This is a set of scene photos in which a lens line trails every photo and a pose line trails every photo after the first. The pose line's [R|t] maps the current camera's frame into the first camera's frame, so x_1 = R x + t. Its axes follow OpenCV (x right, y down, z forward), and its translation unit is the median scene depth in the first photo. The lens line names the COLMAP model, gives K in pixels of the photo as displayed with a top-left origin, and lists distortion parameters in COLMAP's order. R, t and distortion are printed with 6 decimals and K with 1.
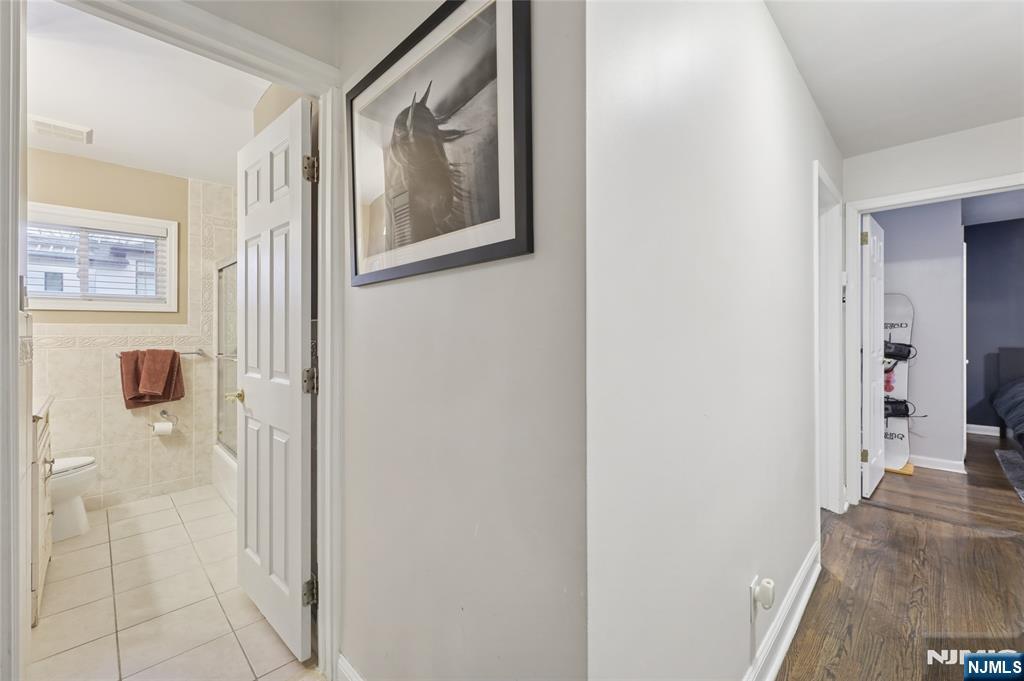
lens RADIAL K [[422.2, 0, 513.5], [0, 422.2, 329.5], [0, 0, 1]] dist [-0.003953, -0.000682]
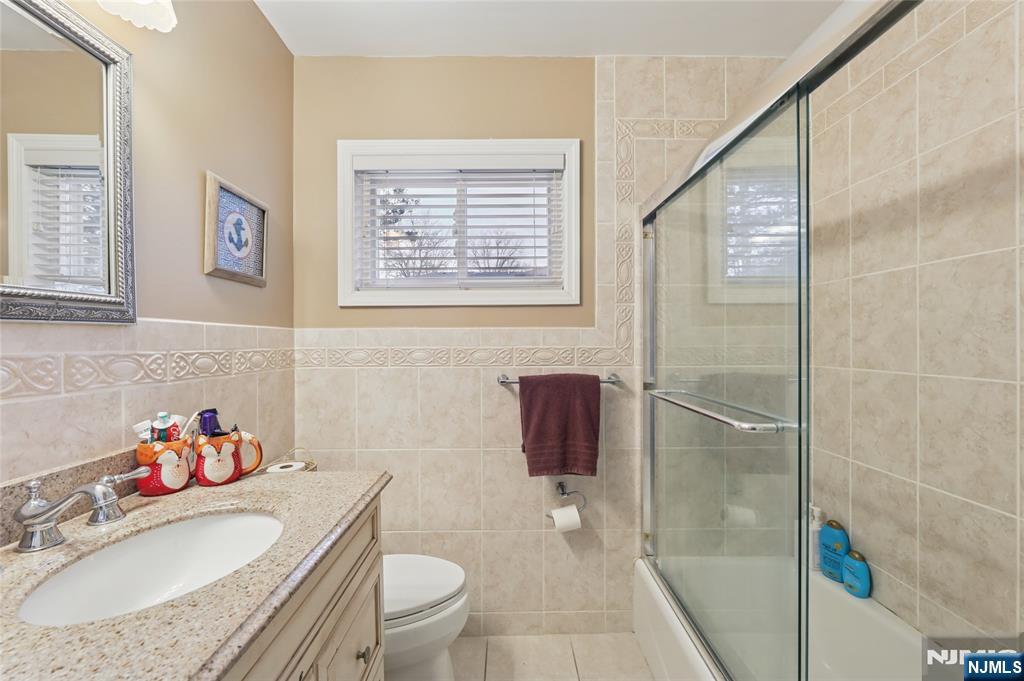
lens RADIAL K [[422.2, 0, 520.5], [0, 422.2, 343.3], [0, 0, 1]] dist [-0.003953, -0.000682]
pose [[0.704298, -0.006068, -0.709878, -0.459080], [0.004271, 0.999982, -0.004311, 0.010803], [0.709891, 0.000004, 0.704311, 0.553236]]
